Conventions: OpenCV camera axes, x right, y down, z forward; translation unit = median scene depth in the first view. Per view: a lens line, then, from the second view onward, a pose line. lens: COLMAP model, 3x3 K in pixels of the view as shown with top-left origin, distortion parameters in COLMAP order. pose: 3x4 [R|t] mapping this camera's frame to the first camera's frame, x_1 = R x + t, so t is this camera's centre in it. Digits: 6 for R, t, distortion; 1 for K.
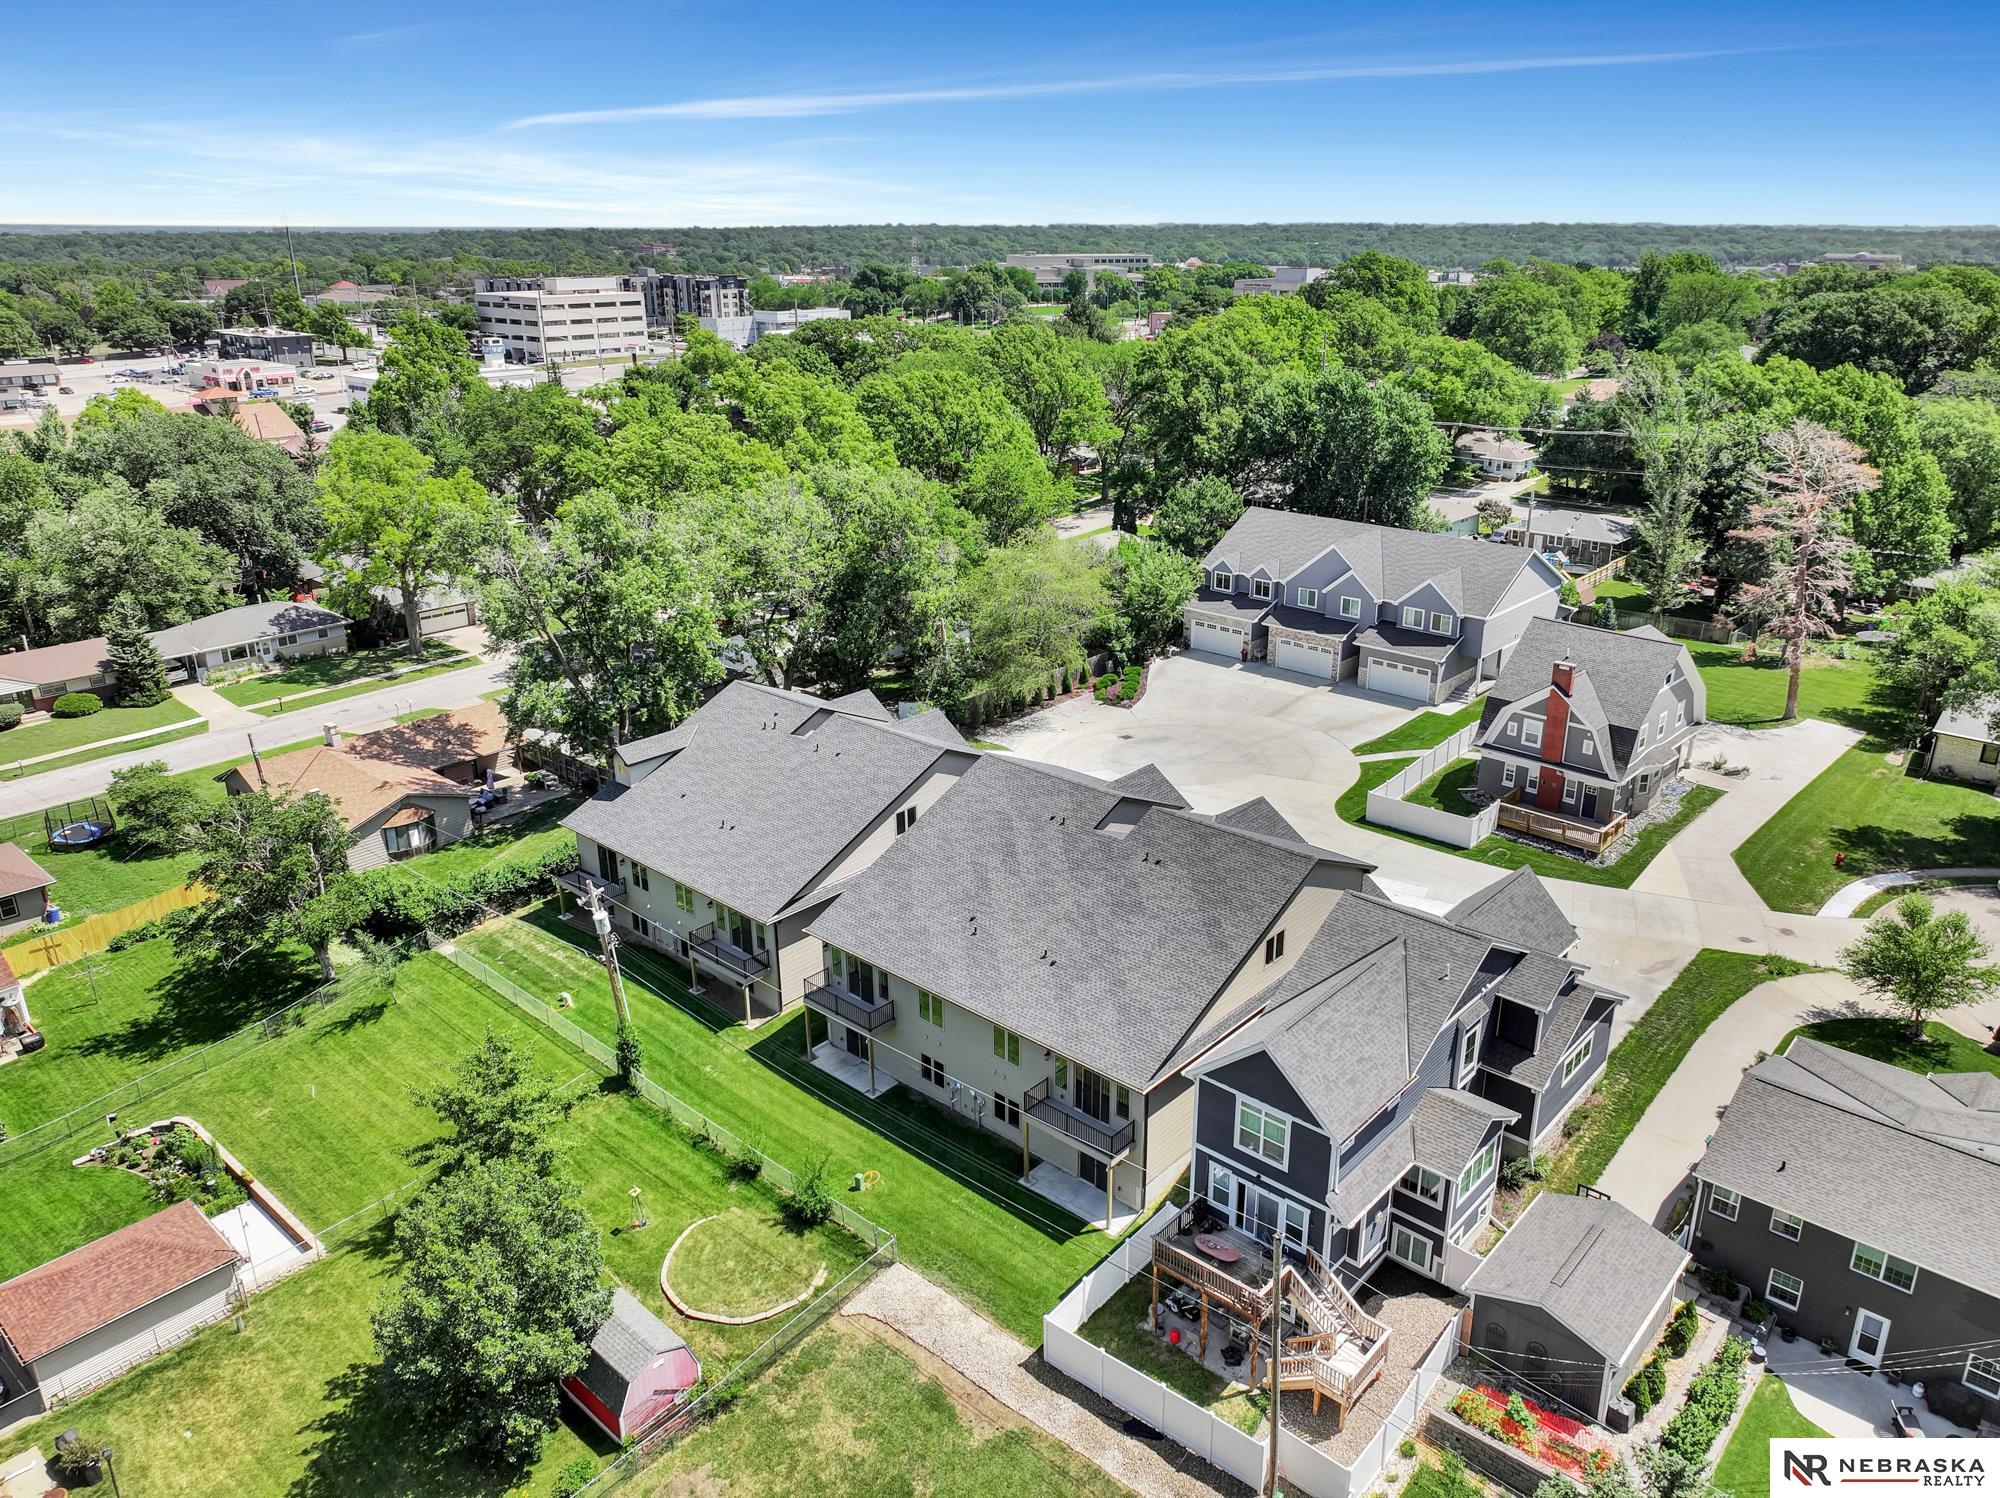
lens RADIAL K [[1426.8, 0, 990.5], [0, 1426.8, 666.1], [0, 0, 1]] dist [0.003172, 0.000503]
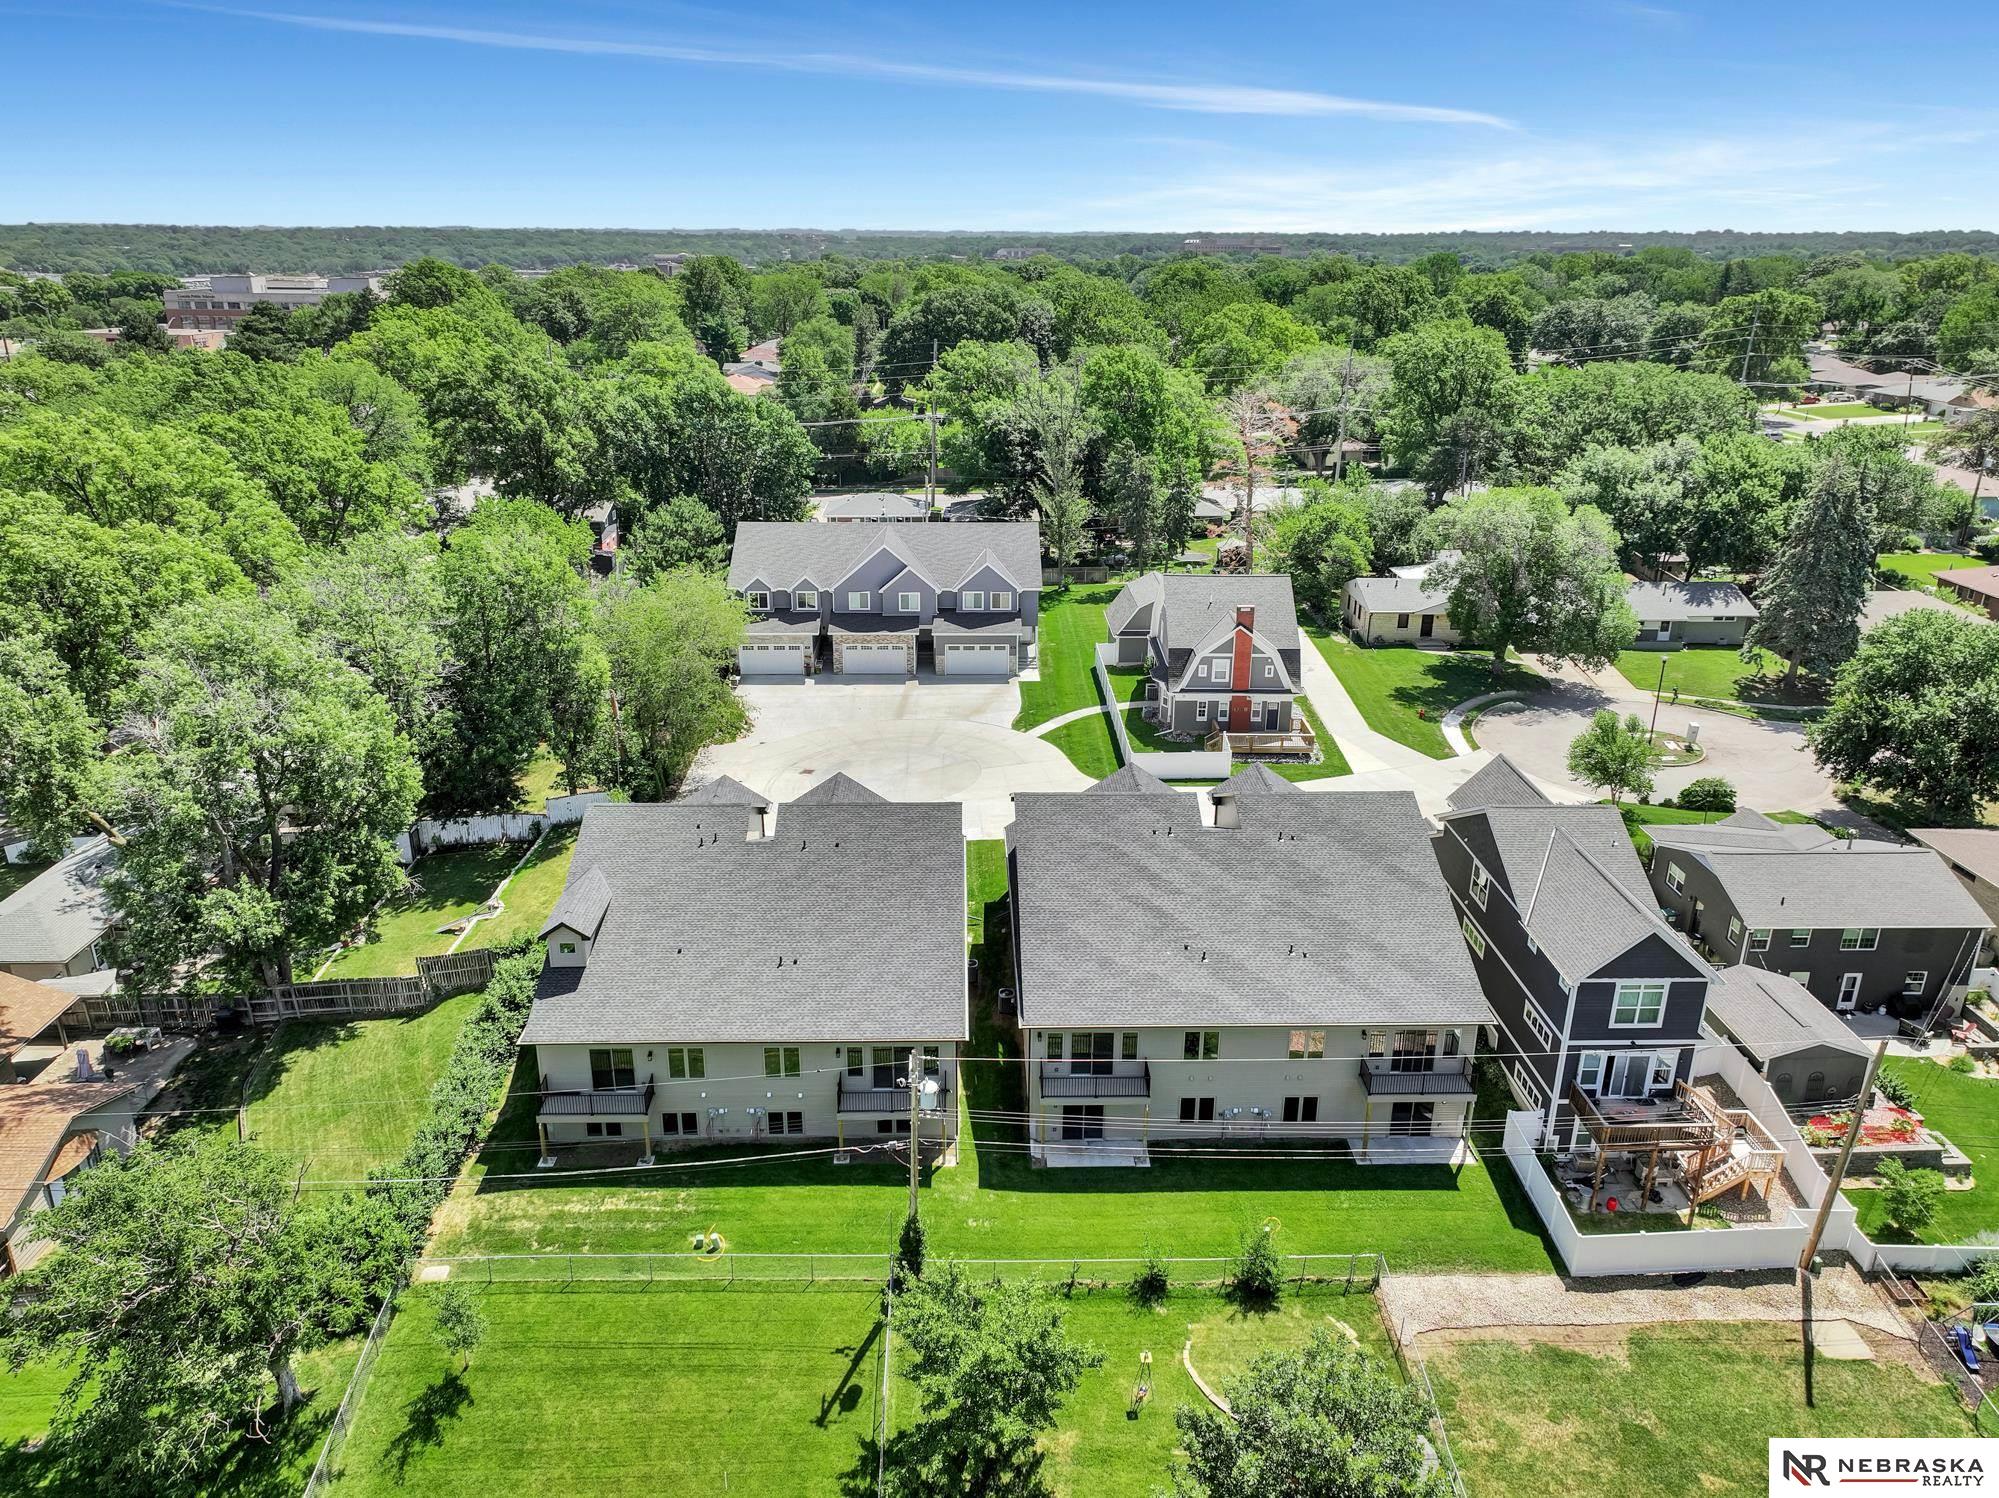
lens RADIAL K [[1410.2, 0, 999.6], [0, 1410.2, 691.0], [0, 0, 1]] dist [0.012056, 0.002753]
pose [[0.729785, -0.208638, 0.651064, -0.501944], [0.198059, 0.975980, 0.090753, -0.076400], [-0.654360, 0.062719, 0.753578, 0.247971]]
